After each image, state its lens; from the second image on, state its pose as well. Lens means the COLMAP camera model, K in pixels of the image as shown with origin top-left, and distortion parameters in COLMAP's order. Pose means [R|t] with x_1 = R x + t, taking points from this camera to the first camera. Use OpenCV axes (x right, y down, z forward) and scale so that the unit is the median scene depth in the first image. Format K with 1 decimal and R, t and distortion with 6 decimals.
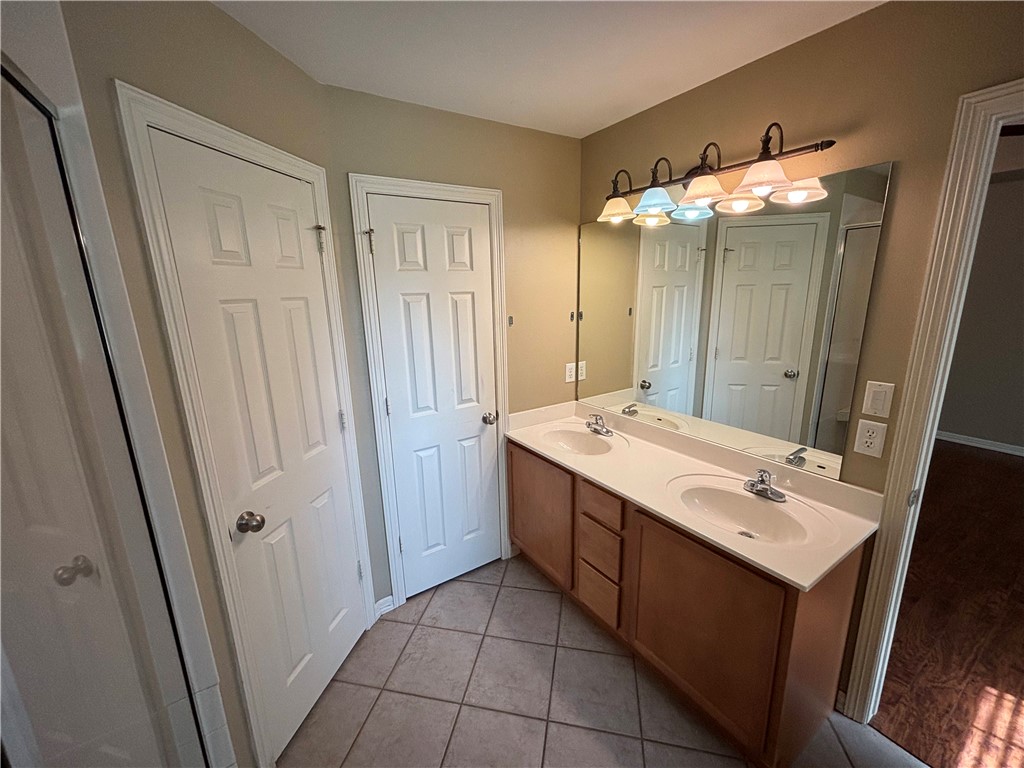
lens RADIAL K [[412.8, 0, 506.5], [0, 412.8, 387.1], [0, 0, 1]] dist [-0.001147, -0.000295]
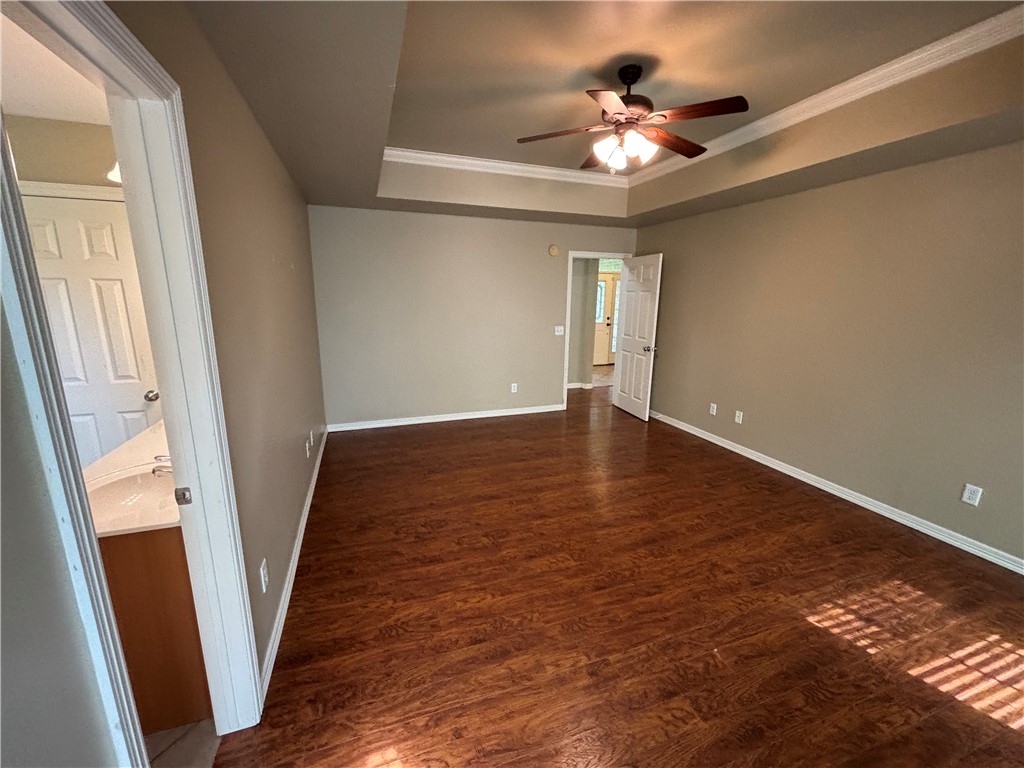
lens RADIAL K [[412.8, 0, 510.6], [0, 412.8, 382.1], [0, 0, 1]] dist [-0.001147, -0.000295]
pose [[0.974096, 0.082722, -0.210460, 1.165153], [-0.084100, 0.996454, 0.002410, -0.044133], [0.209914, 0.015352, 0.977599, 0.137200]]
